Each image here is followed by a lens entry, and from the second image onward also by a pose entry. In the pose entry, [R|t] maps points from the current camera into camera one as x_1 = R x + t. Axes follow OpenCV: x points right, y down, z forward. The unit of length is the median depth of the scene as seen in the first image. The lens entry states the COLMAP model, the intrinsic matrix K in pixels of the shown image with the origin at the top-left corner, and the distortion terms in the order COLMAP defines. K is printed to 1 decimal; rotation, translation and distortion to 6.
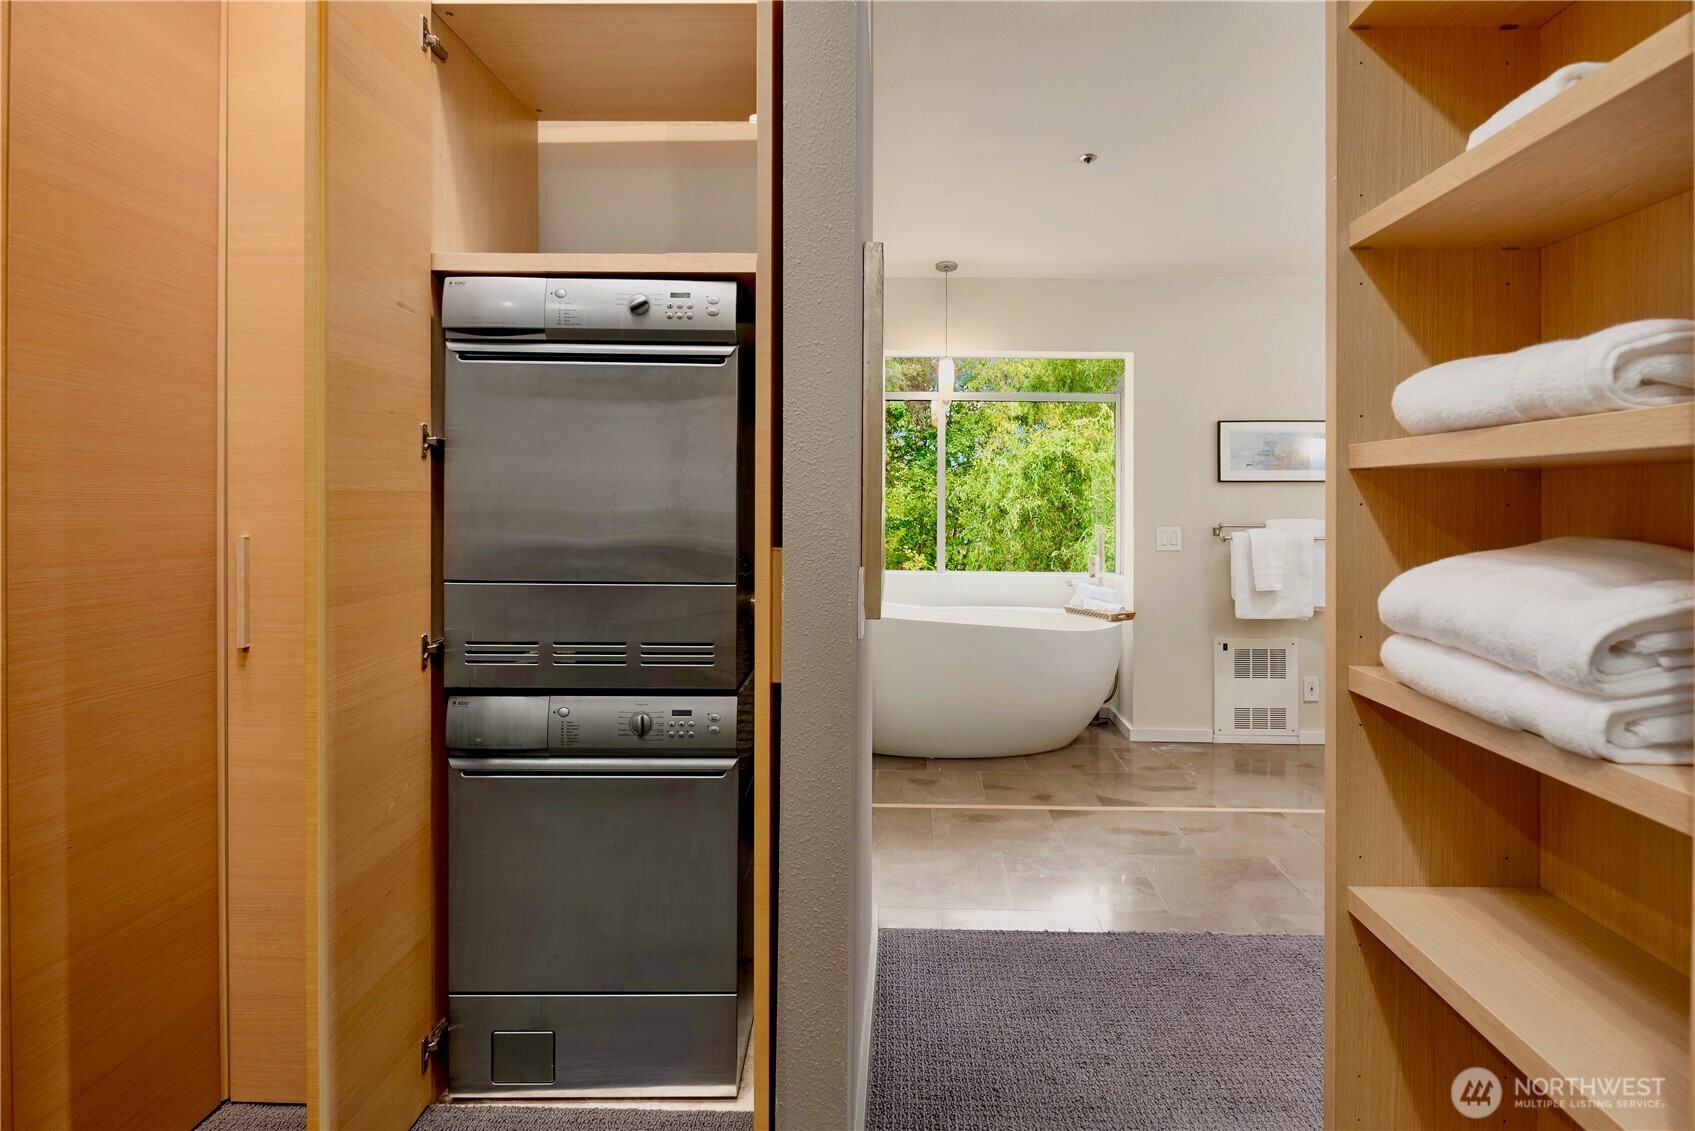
lens RADIAL K [[921.7, 0, 847.9], [0, 921.7, 512.6], [0, 0, 1]] dist [0.000694, -0.000013]
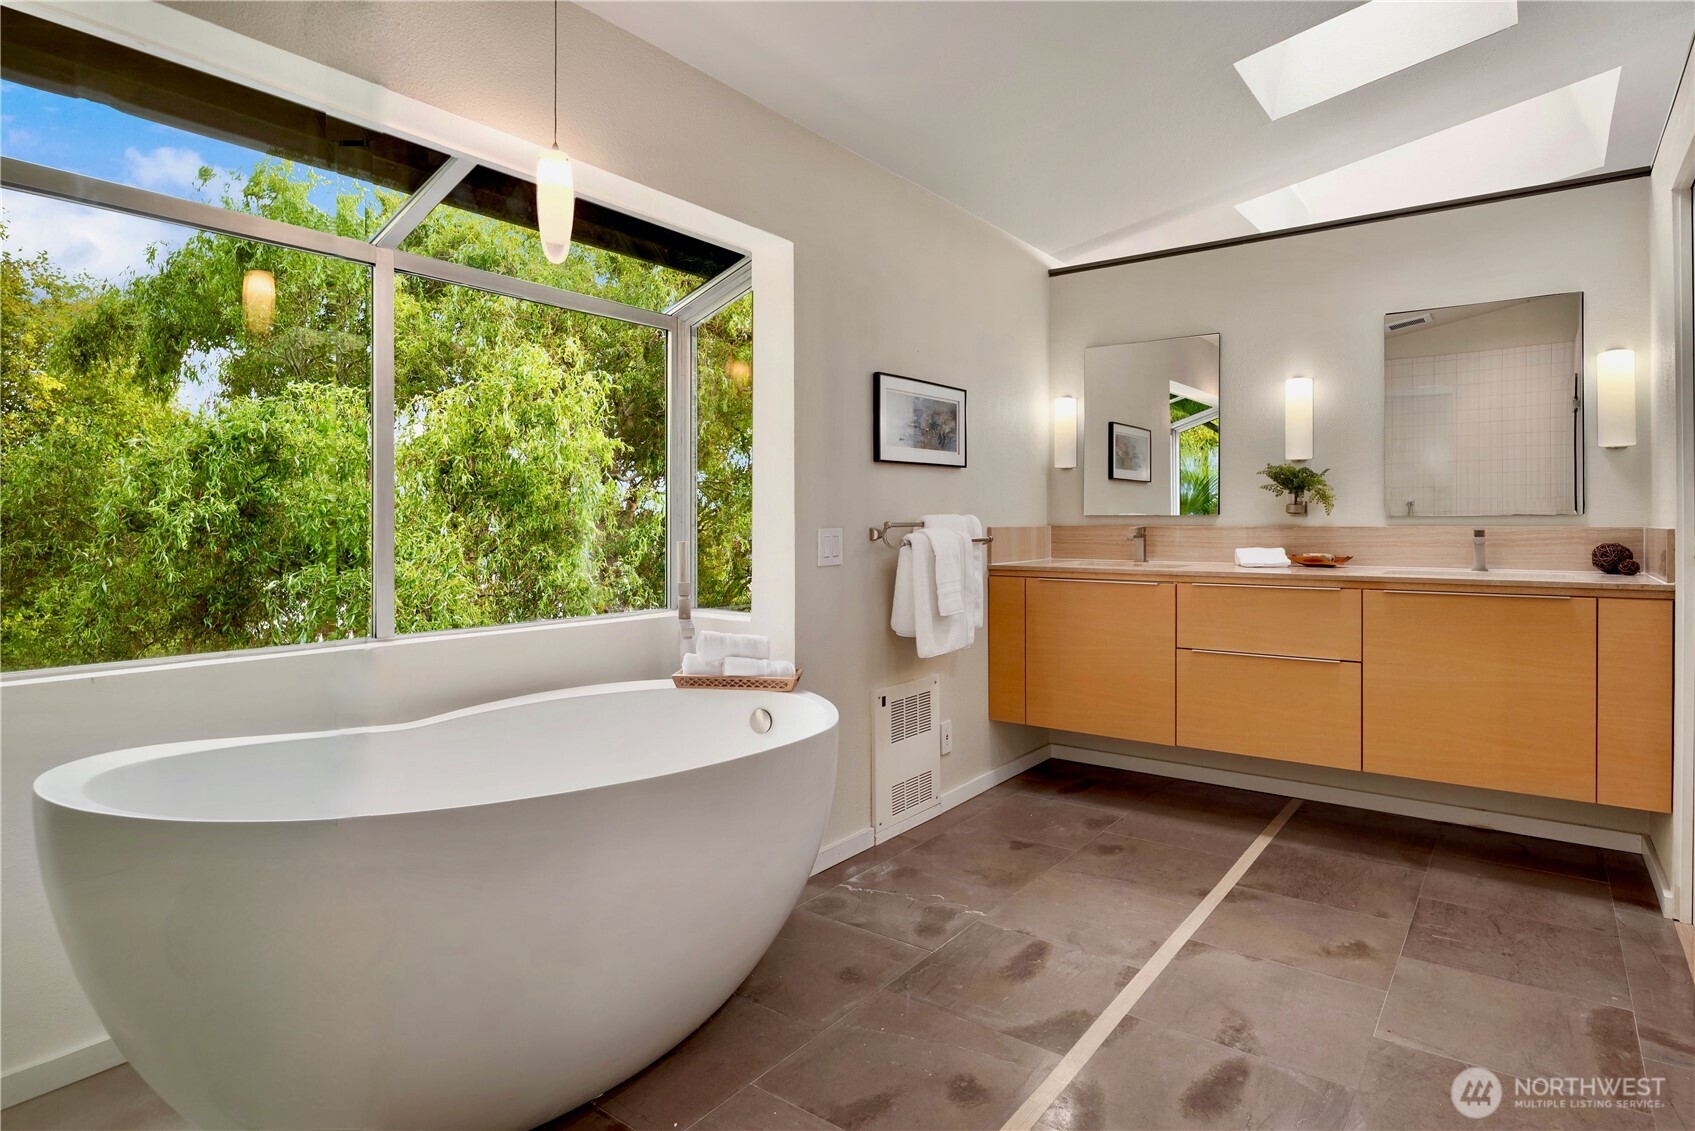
lens RADIAL K [[921.7, 0, 847.9], [0, 921.7, 512.6], [0, 0, 1]] dist [0.000694, -0.000013]
pose [[0.546813, -0.003095, 0.837249, -0.182181], [0.015518, 0.999859, -0.006439, 0.008822], [-0.837111, 0.016513, 0.546784, 0.644195]]
